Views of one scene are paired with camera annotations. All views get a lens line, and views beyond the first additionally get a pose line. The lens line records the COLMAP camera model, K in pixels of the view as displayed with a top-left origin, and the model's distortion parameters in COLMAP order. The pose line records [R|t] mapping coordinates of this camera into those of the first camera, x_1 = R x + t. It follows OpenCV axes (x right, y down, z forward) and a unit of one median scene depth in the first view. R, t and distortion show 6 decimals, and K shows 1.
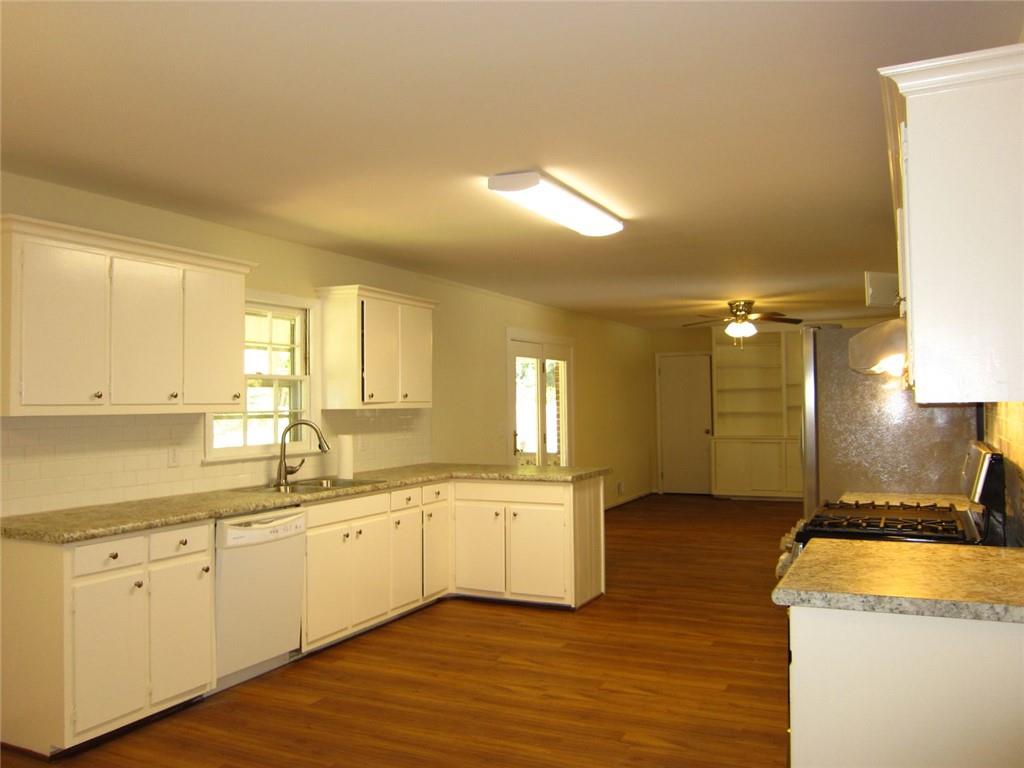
lens RADIAL K [[854.2, 0, 509.1], [0, 854.2, 381.2], [0, 0, 1]] dist [-0.055437, 0.022996]
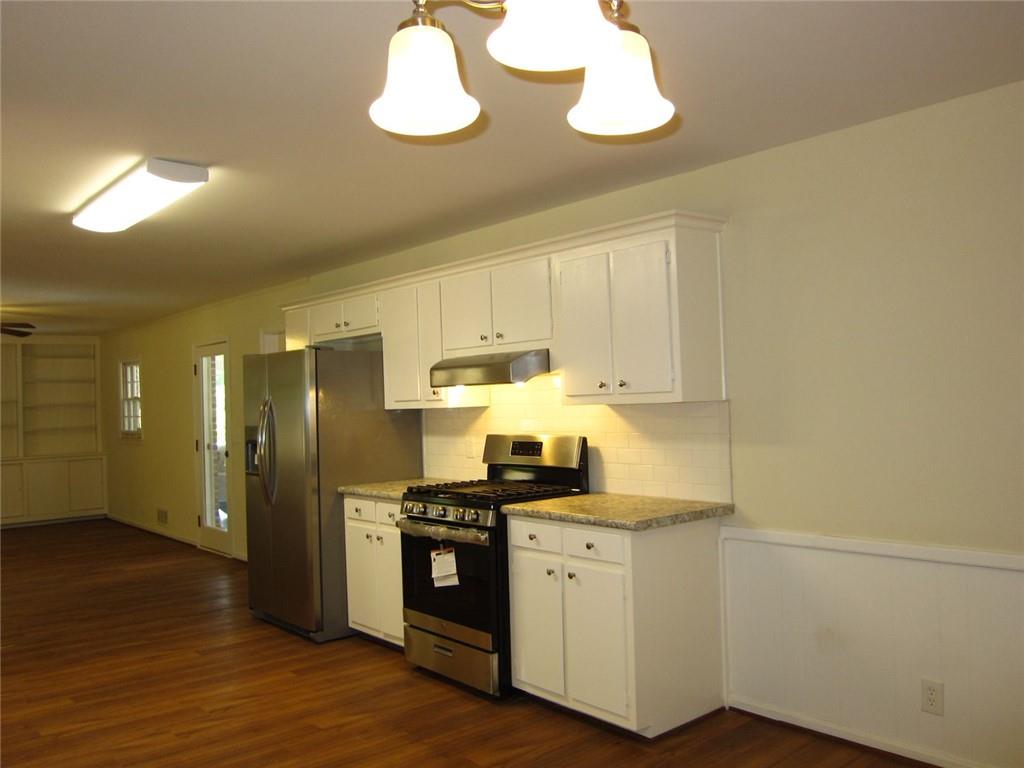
lens RADIAL K [[854.2, 0, 509.1], [0, 854.2, 381.2], [0, 0, 1]] dist [-0.055437, 0.022996]
pose [[0.424359, 0.016031, 0.905352, -0.633683], [0.005494, 0.999779, -0.020278, 0.009594], [-0.905477, 0.013579, 0.424177, 0.288480]]
